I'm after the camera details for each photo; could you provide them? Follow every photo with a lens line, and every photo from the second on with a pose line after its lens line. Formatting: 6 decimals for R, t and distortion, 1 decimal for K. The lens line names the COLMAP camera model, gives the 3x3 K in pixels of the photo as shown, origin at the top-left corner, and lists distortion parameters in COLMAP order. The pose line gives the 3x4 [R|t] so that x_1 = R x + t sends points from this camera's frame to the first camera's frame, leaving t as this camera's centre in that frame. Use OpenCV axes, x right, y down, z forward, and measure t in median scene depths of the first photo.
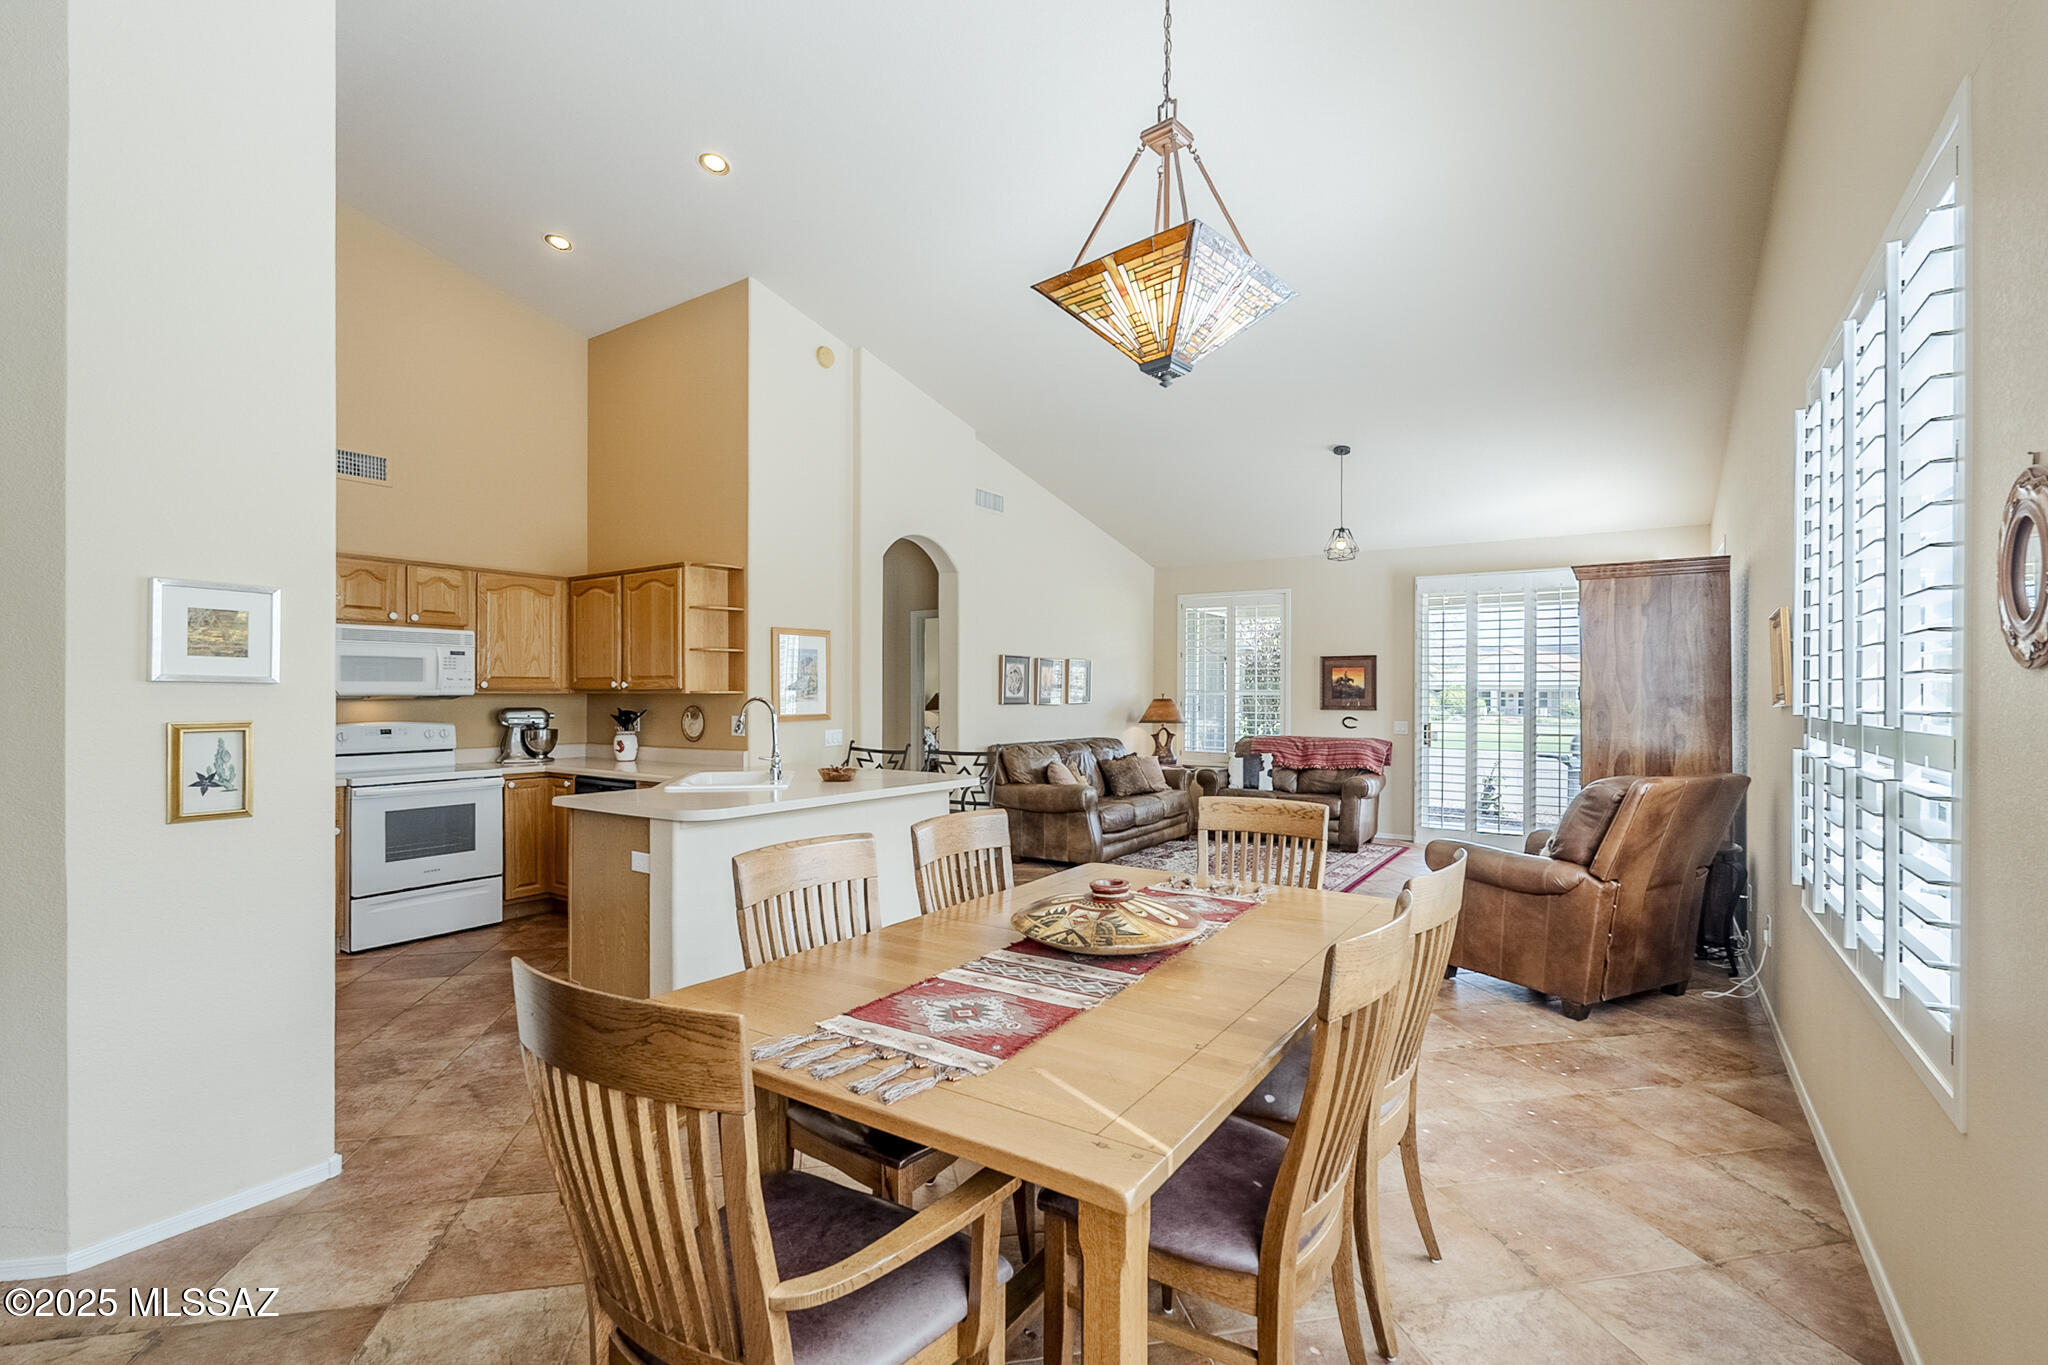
lens RADIAL K [[919.9, 0, 1023.5], [0, 919.9, 691.8], [0, 0, 1]] dist [-0.002760, -0.000431]
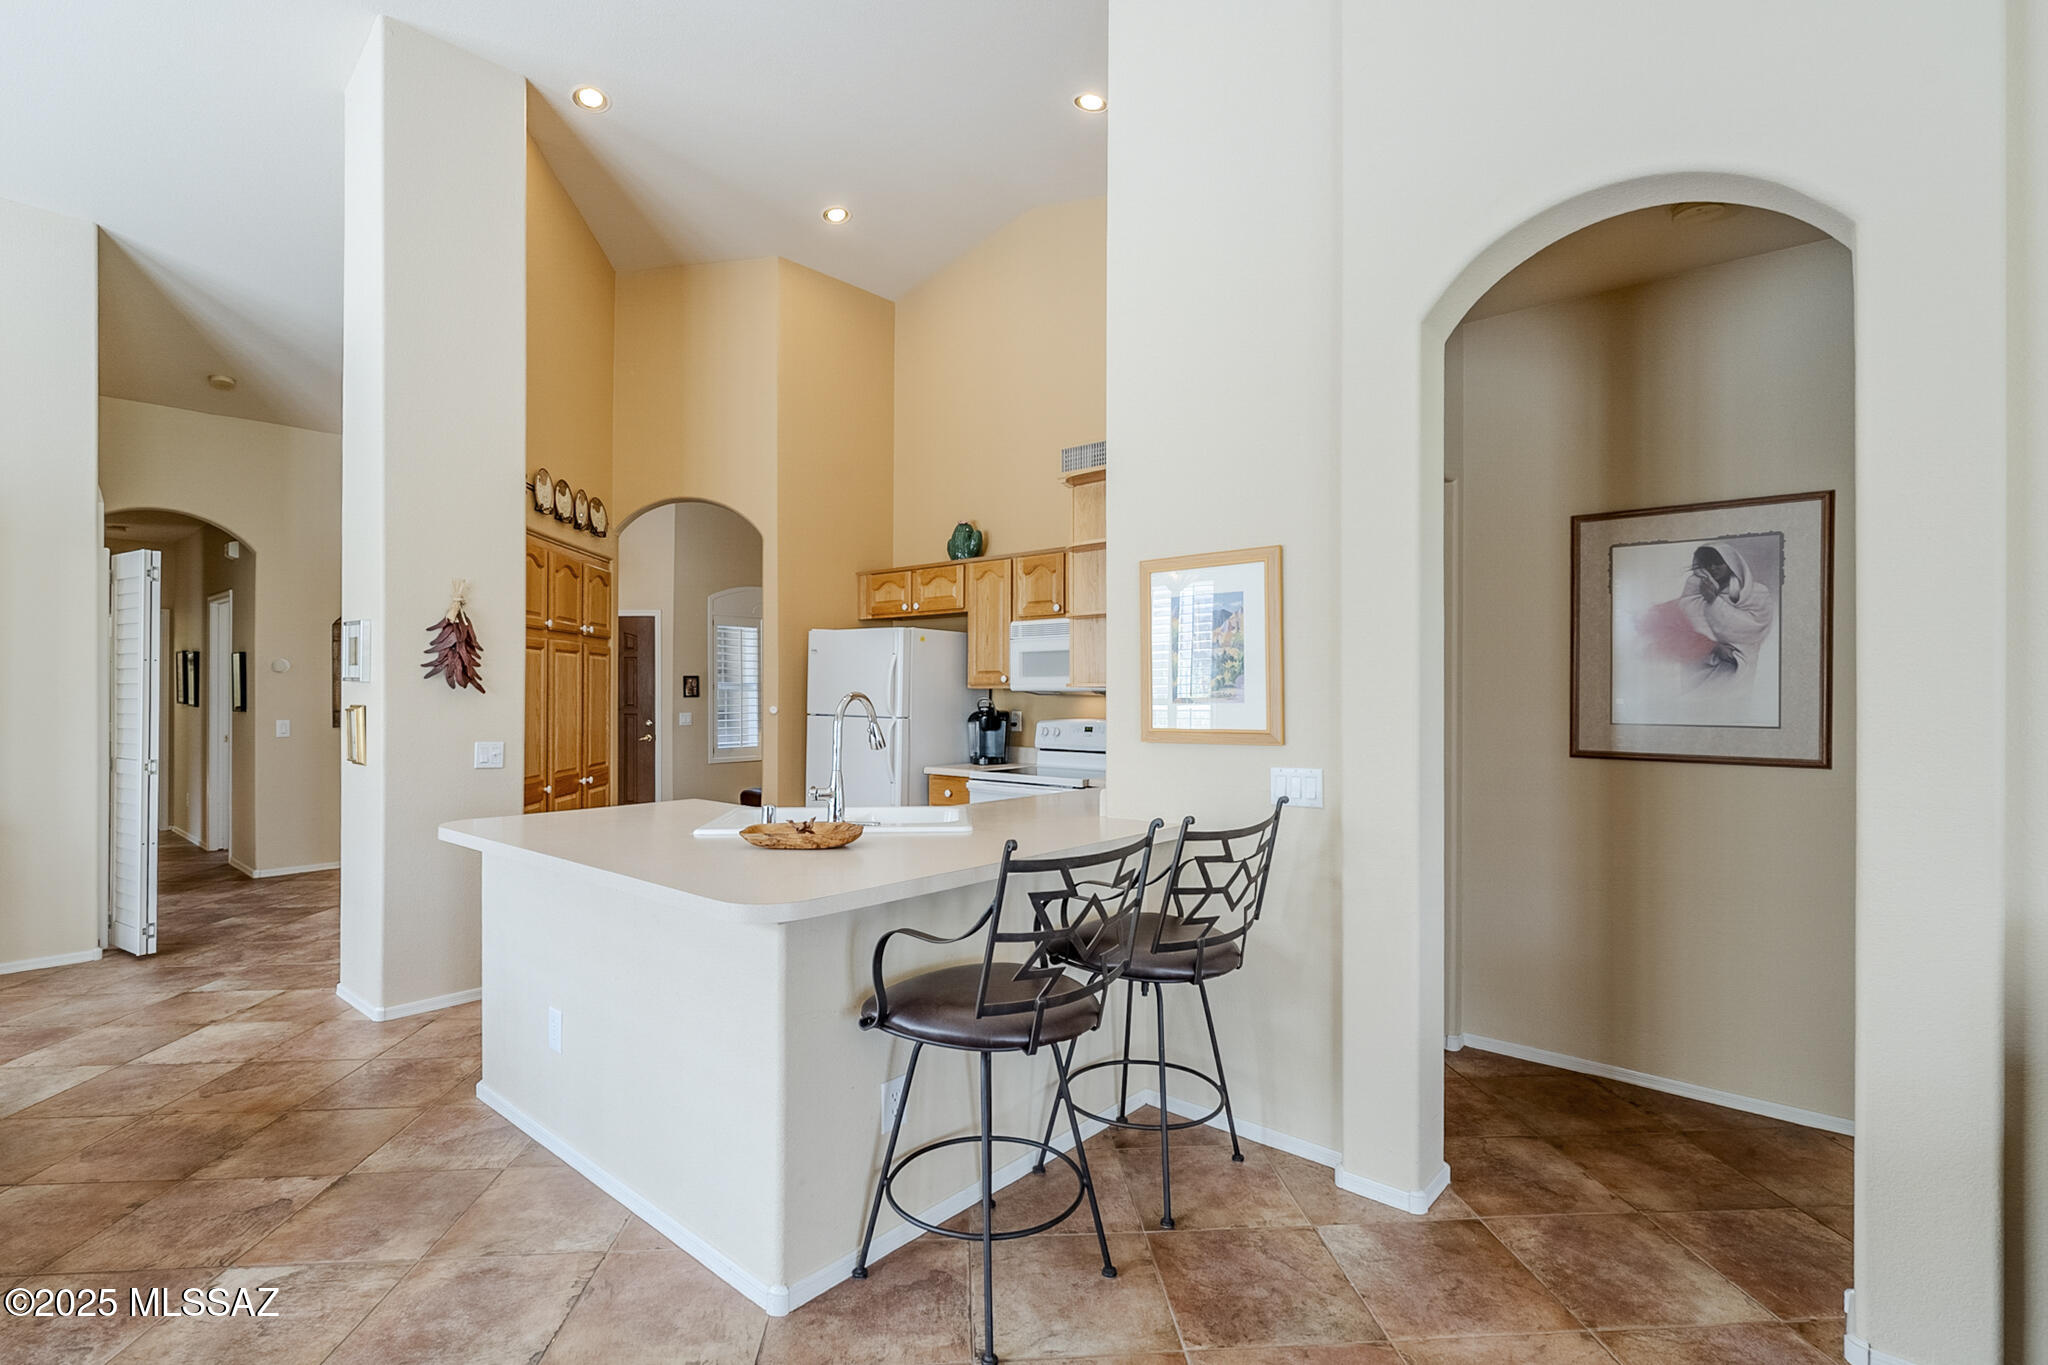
lens RADIAL K [[964.9, 0, 1028.8], [0, 964.9, 683.8], [0, 0, 1]] dist [0.000279, -0.002328]
pose [[-0.120387, -0.007550, -0.992698, 0.269707], [0.001081, 0.999969, -0.007736, 0.004513], [0.992727, -0.002004, -0.120375, 0.936174]]
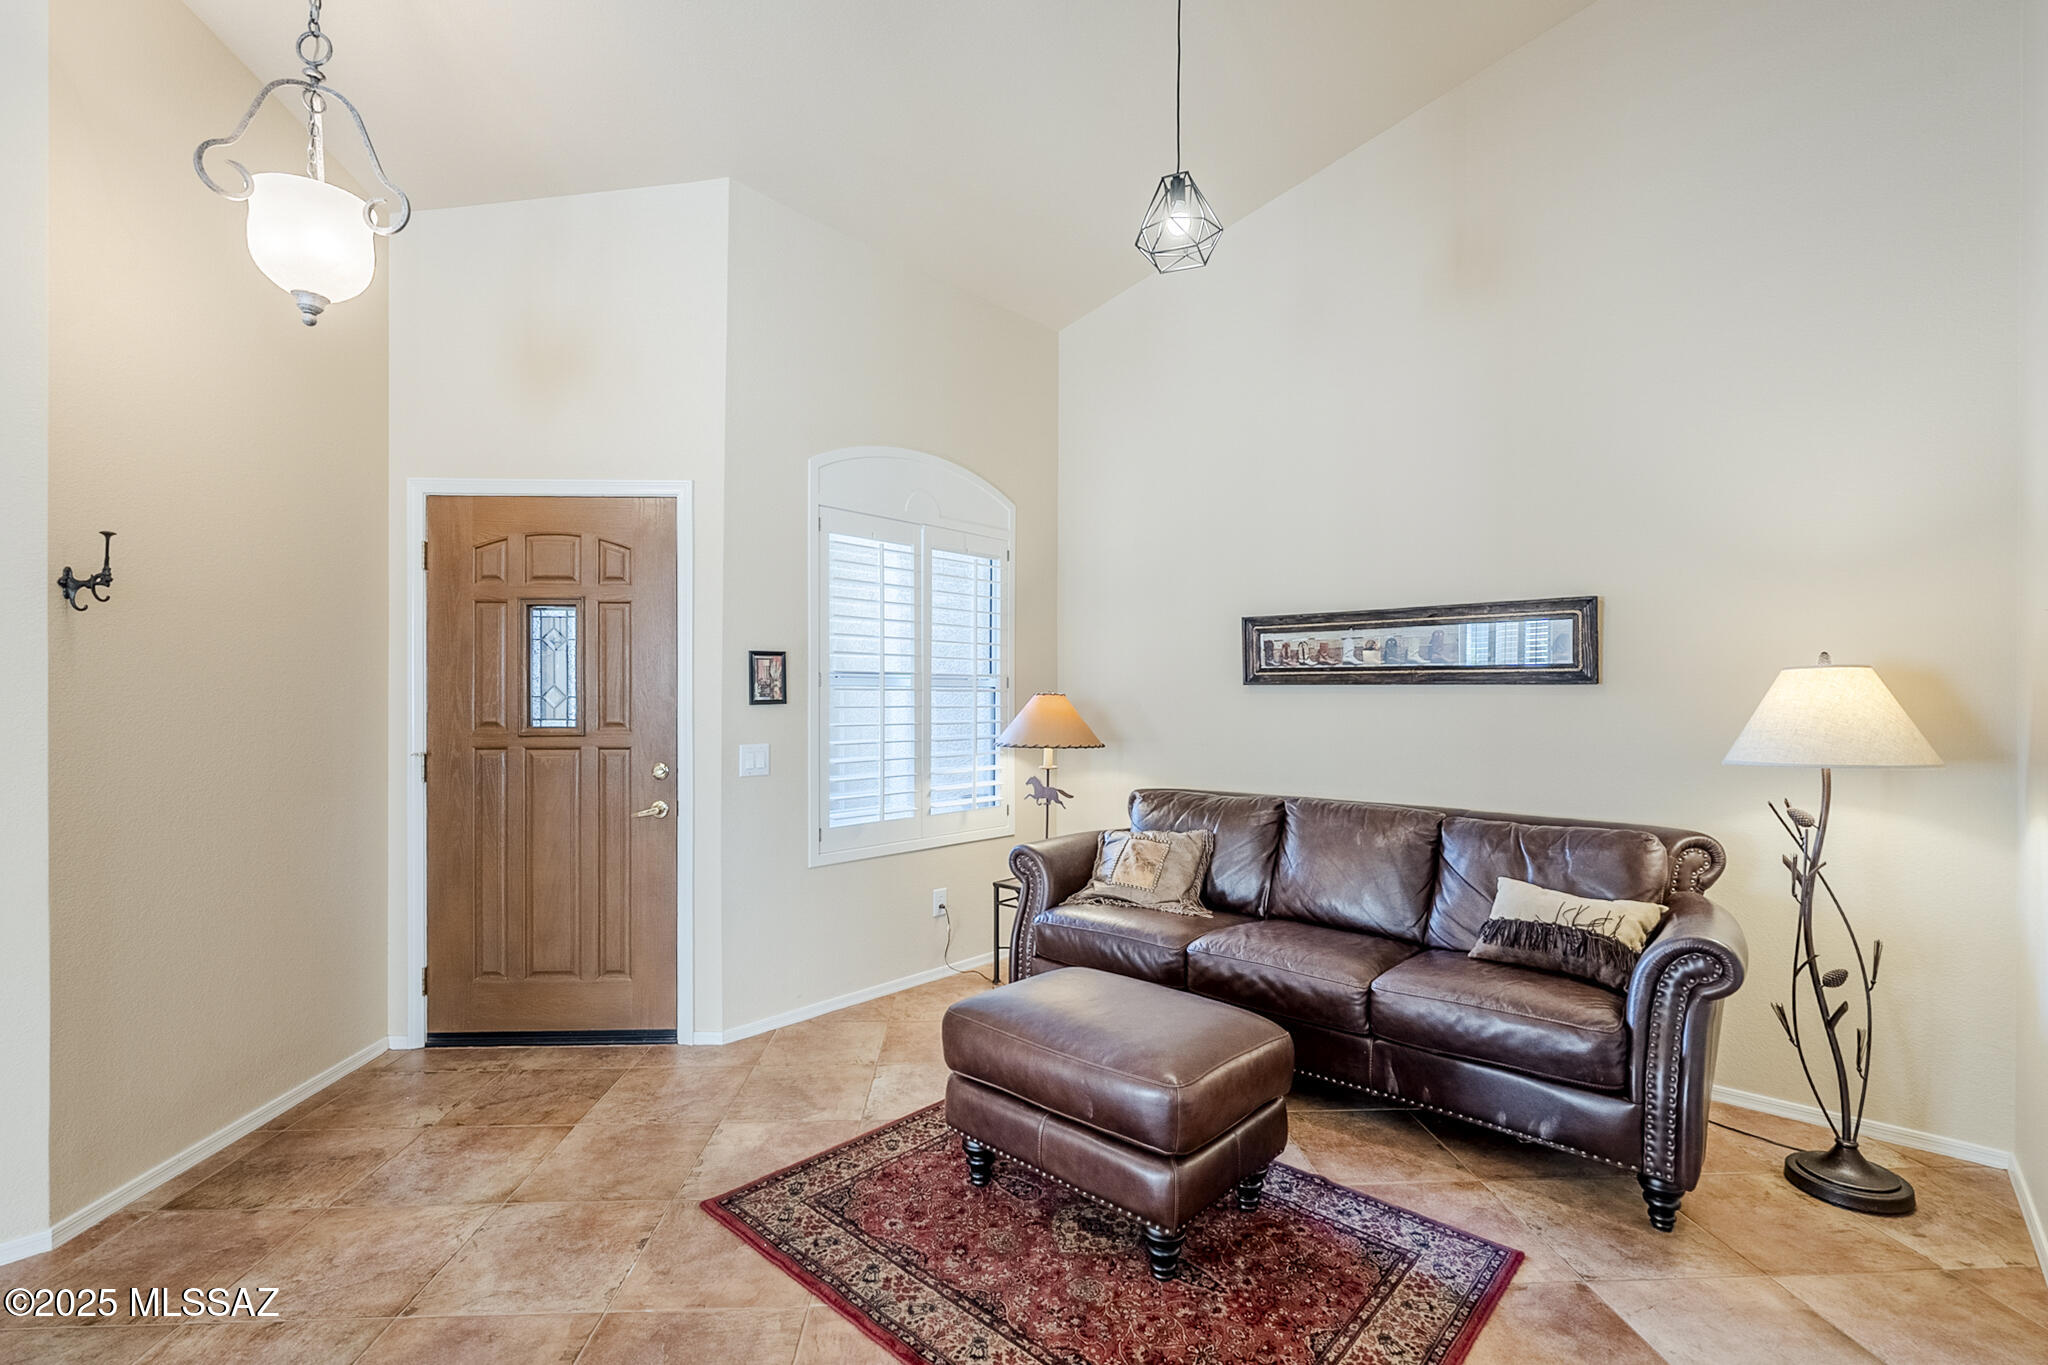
lens RADIAL K [[919.9, 0, 1027.2], [0, 919.9, 696.6], [0, 0, 1]] dist [-0.002760, -0.000431]
pose [[-0.142407, -0.000015, -0.989808, -0.670282], [-0.000913, 1.000000, 0.000116, 0.007895], [0.989808, 0.000920, -0.142406, 0.446416]]
